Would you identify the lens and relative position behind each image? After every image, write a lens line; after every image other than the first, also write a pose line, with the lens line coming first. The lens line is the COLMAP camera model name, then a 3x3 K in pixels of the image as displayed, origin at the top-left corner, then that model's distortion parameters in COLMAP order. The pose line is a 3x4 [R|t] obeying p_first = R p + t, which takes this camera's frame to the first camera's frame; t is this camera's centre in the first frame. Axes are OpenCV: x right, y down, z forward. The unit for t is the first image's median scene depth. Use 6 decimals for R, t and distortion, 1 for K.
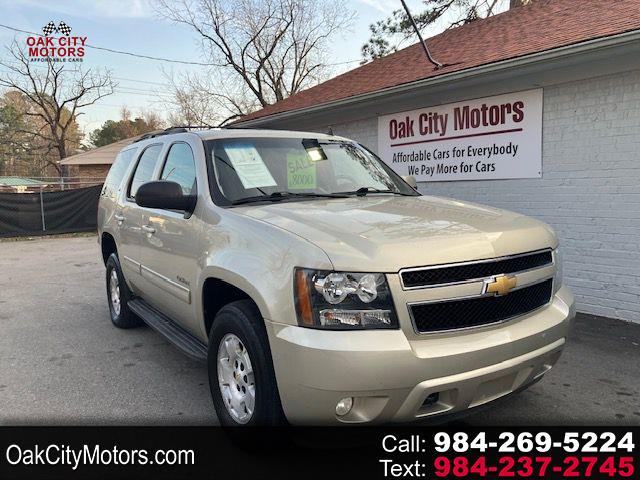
lens RADIAL K [[595.5, 0, 304.5], [0, 595.5, 223.5], [0, 0, 1]] dist [0.006543, -0.017183]
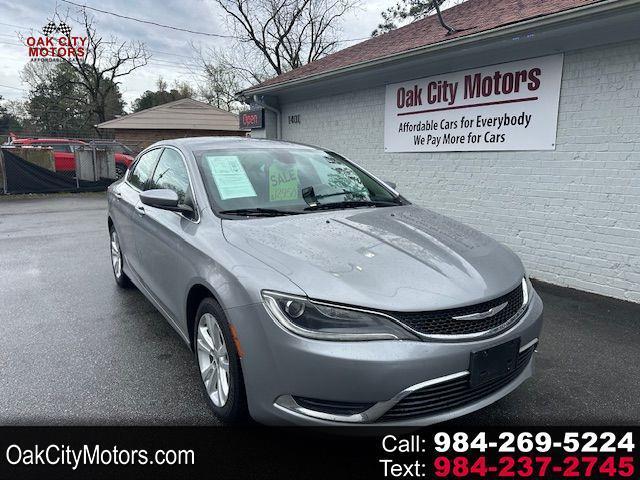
lens RADIAL K [[502.0, 0, 310.8], [0, 502.0, 237.6], [0, 0, 1]] dist [0.040095, -0.077610]
pose [[0.999550, 0.027868, -0.011086, 0.015067], [-0.026596, 0.994441, 0.101880, -0.007781], [0.013863, -0.101539, 0.994735, 0.143994]]
